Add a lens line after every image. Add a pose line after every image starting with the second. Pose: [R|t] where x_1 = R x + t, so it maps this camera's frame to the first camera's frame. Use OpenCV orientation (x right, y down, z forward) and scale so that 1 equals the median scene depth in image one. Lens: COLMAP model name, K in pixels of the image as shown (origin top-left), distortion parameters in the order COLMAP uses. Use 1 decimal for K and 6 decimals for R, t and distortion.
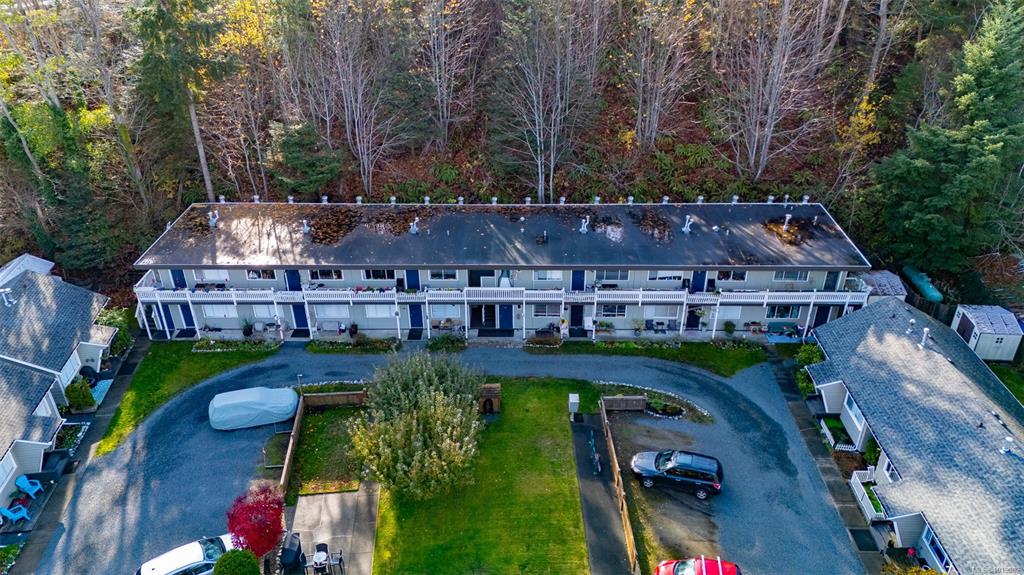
lens RADIAL K [[747.1, 0, 512.0], [0, 747.1, 287.5], [0, 0, 1]] dist [0.076623, -0.073194]
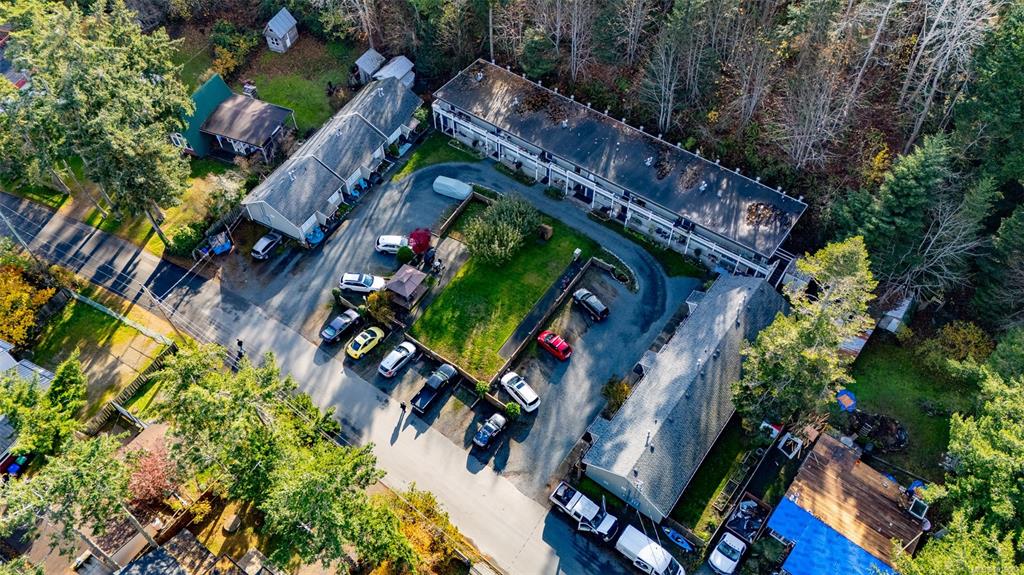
lens RADIAL K [[747.1, 0, 512.0], [0, 747.1, 287.5], [0, 0, 1]] dist [0.076623, -0.073194]
pose [[0.811085, 0.460933, -0.360114, 0.614317], [-0.295522, 0.854217, 0.427763, -0.496800], [0.504785, -0.240530, 0.829058, -0.661850]]
